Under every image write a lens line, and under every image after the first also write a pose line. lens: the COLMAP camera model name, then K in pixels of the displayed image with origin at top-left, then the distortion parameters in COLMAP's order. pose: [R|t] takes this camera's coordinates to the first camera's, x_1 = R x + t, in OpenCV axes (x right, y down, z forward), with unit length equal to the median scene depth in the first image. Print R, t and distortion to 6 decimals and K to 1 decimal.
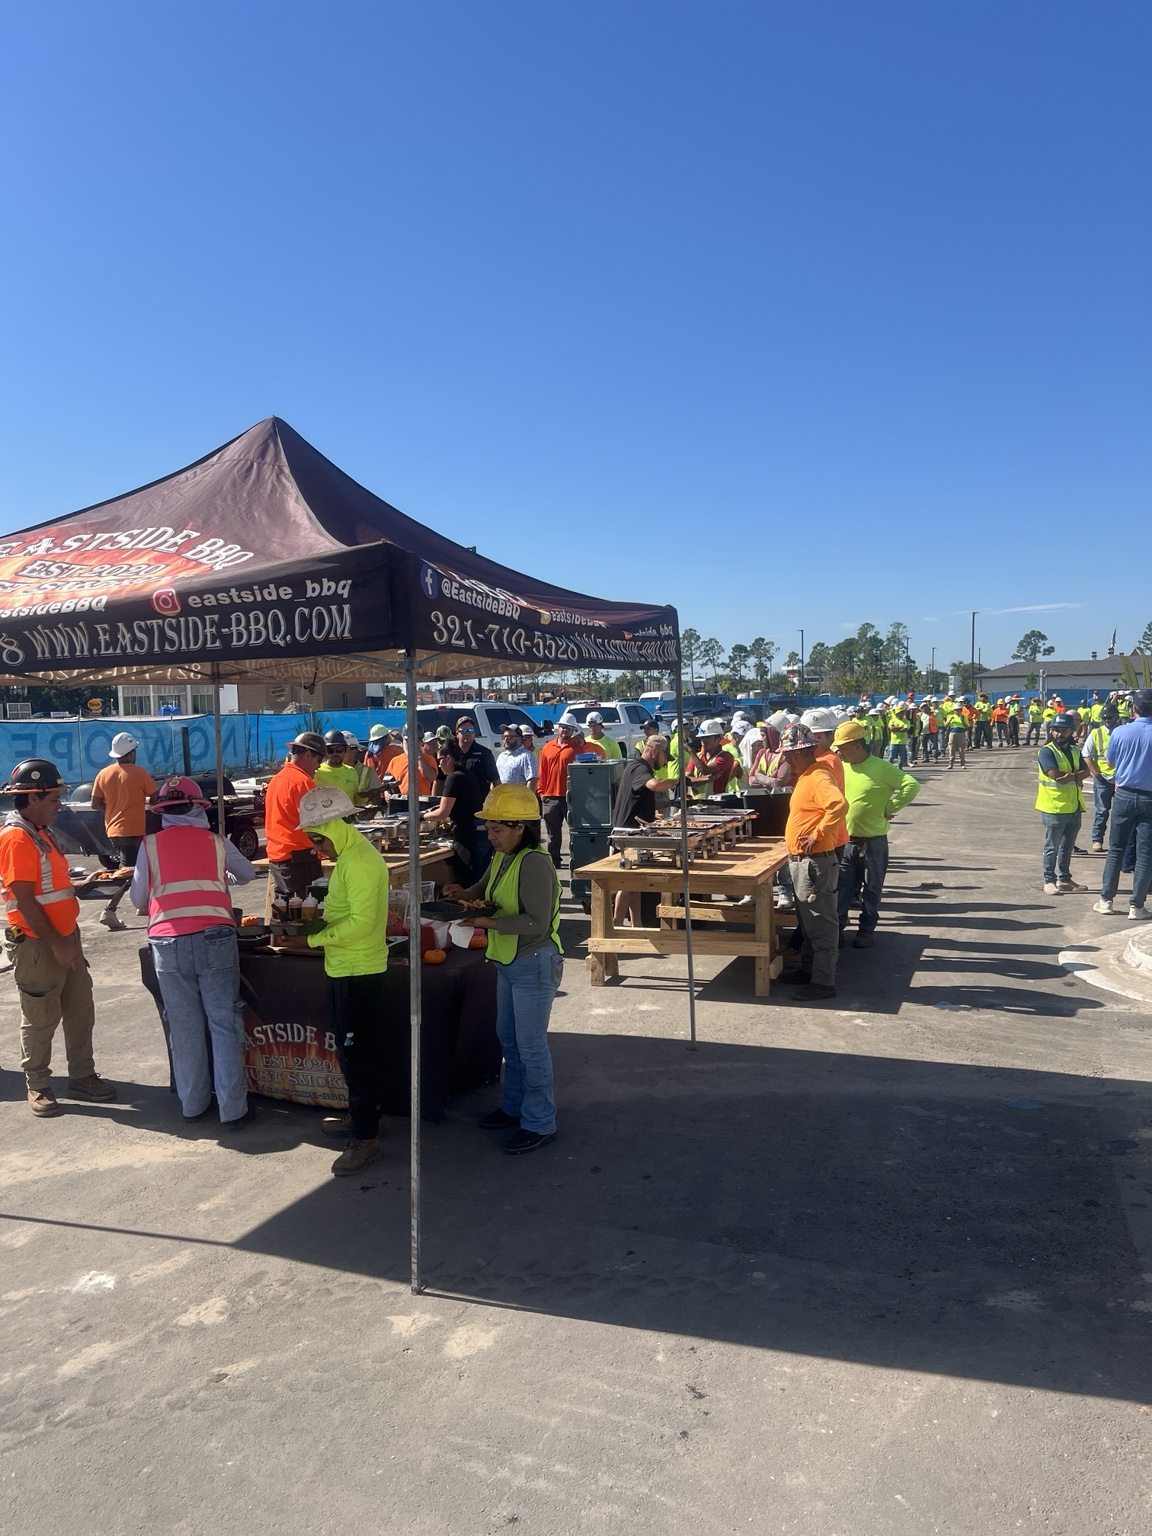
lens RADIAL K [[1132.3, 0, 576.0], [0, 1132.3, 768.0], [0, 0, 1]] dist [0.095457, -0.097643]
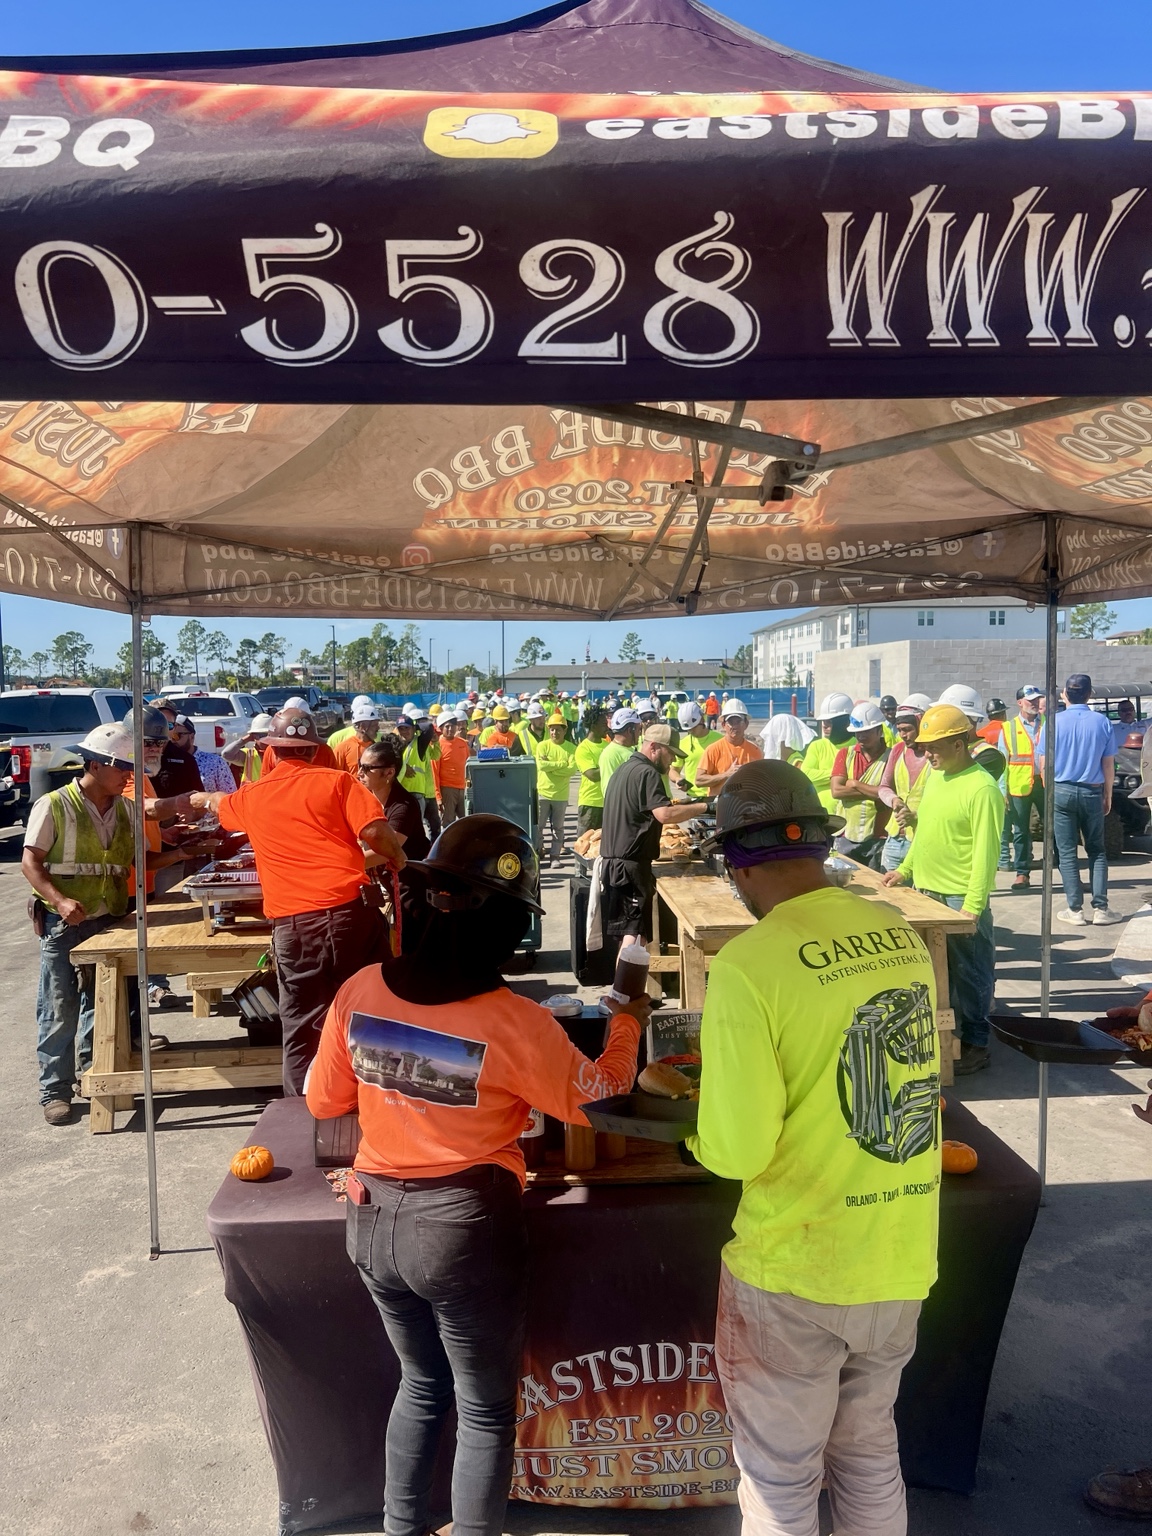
lens RADIAL K [[1132.3, 0, 576.0], [0, 1132.3, 768.0], [0, 0, 1]] dist [0.095457, -0.097643]
pose [[0.905908, -0.014628, 0.423221, -0.164929], [0.014460, 0.999889, 0.003608, -0.001720], [-0.423227, 0.002851, 0.906019, 0.212997]]
